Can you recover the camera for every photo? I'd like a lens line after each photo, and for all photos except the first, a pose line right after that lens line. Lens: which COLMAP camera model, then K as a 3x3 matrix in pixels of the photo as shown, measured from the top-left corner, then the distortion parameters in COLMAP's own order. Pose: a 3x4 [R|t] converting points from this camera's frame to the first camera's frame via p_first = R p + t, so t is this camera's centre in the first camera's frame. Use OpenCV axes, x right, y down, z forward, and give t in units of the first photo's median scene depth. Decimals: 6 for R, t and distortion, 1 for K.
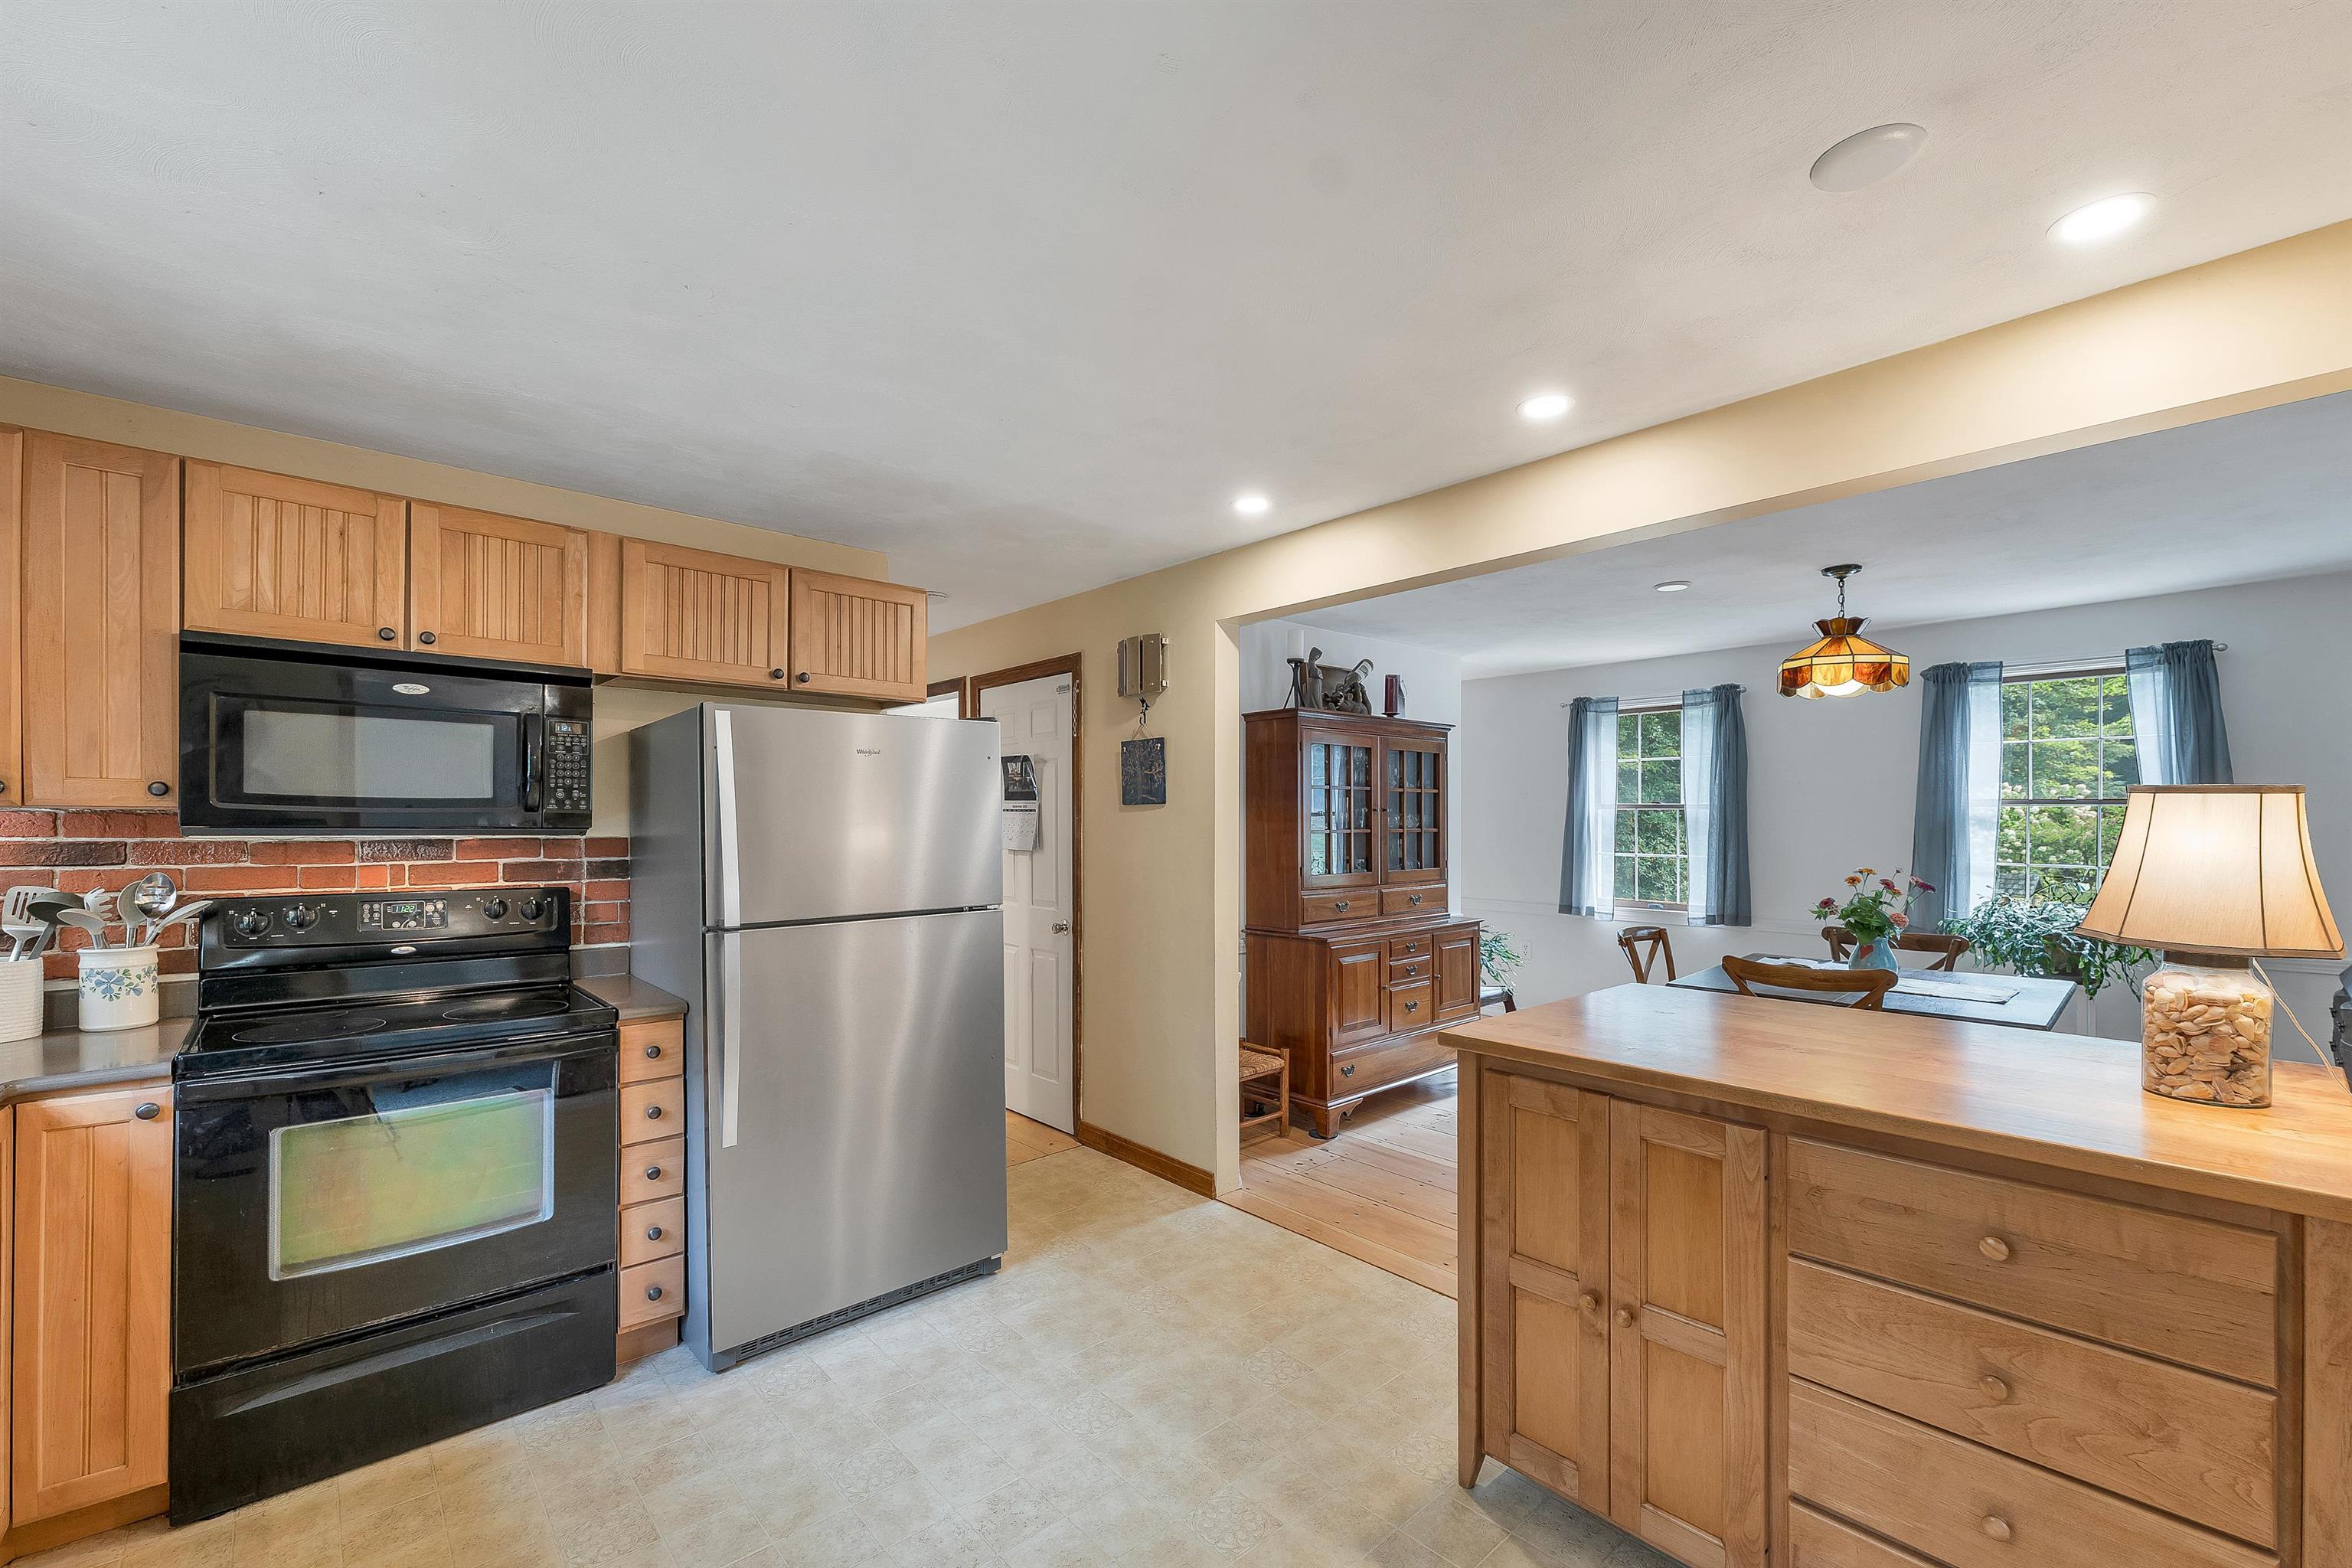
lens RADIAL K [[981.4, 0, 1176.6], [0, 981.4, 828.4], [0, 0, 1]] dist [-0.001688, -0.000316]
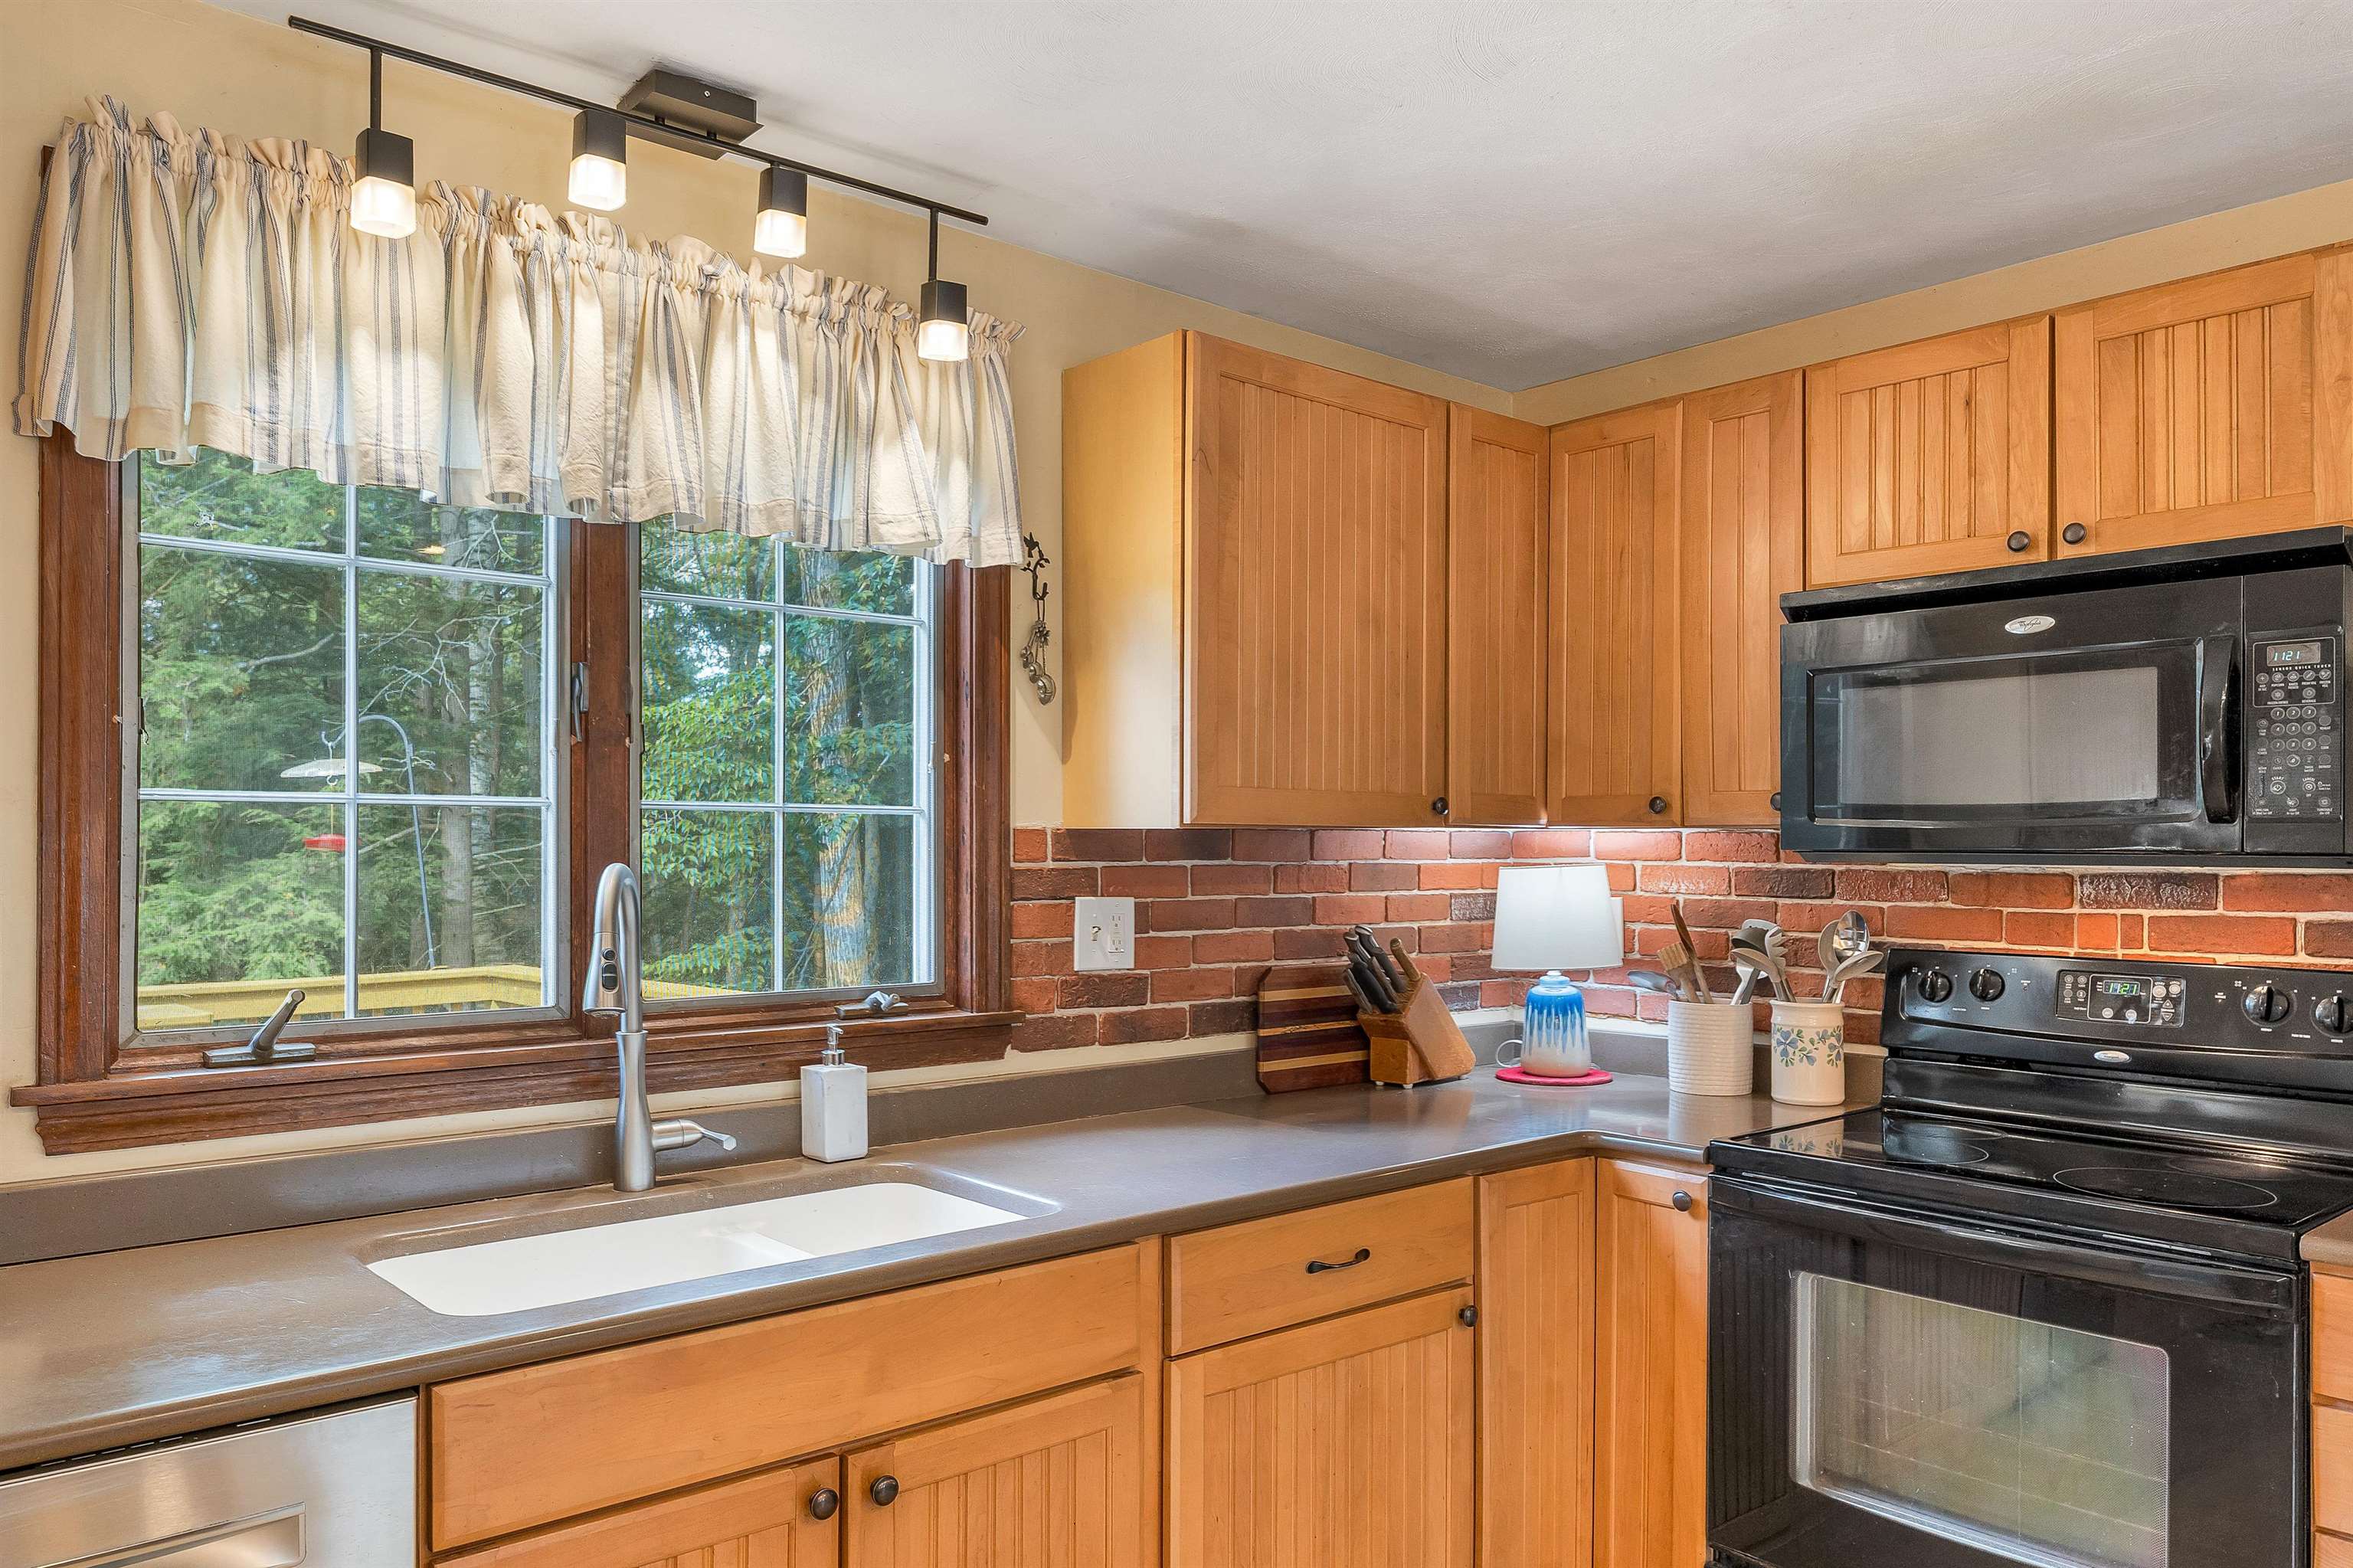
lens RADIAL K [[1605.3, 0, 1174.5], [0, 1605.3, 855.2], [0, 0, 1]] dist [-0.003008, 0.000782]
pose [[-0.017200, 0.001187, -0.999851, 0.224809], [-0.007054, 0.999974, 0.001309, 0.003843], [0.999827, 0.007076, -0.017192, 0.481771]]
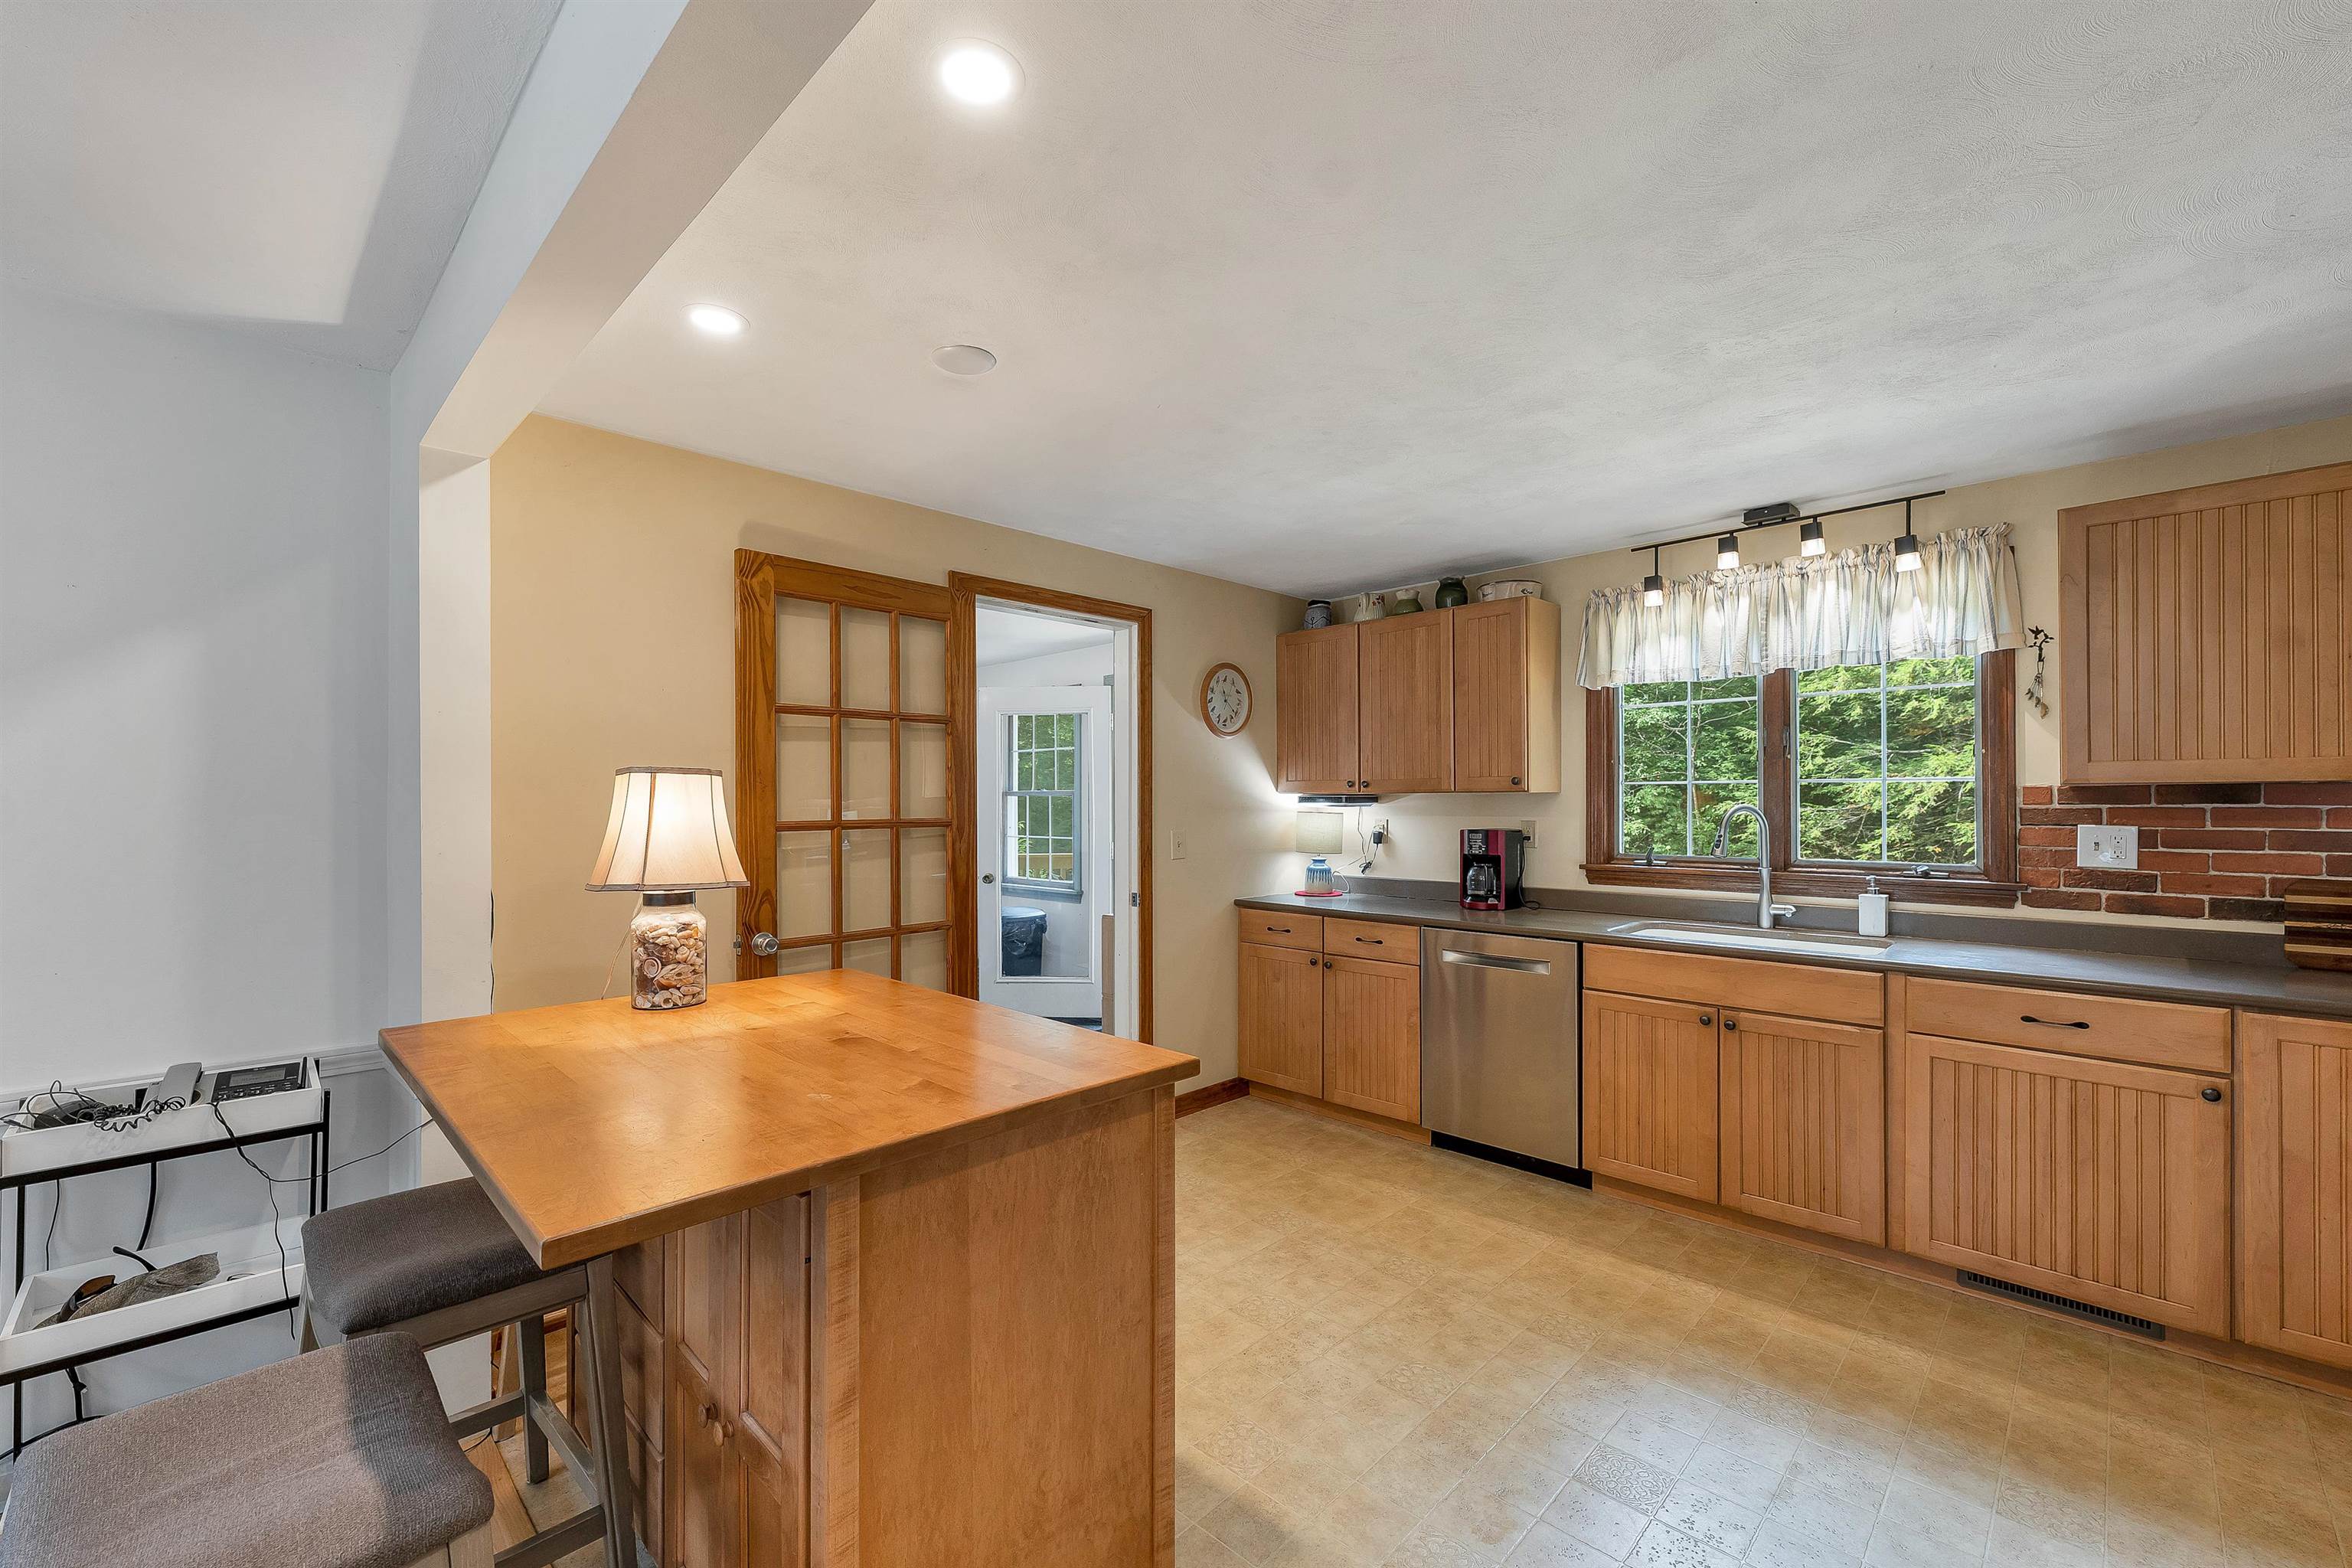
lens RADIAL K [[959.3, 0, 1162.8], [0, 959.3, 792.6], [0, 0, 1]] dist [-0.000436, 0.000193]
pose [[-0.998558, 0.000817, -0.053681, 0.296865], [0.000931, 0.999997, -0.002092, -0.003358], [0.053679, -0.002139, -0.998556, 1.570609]]
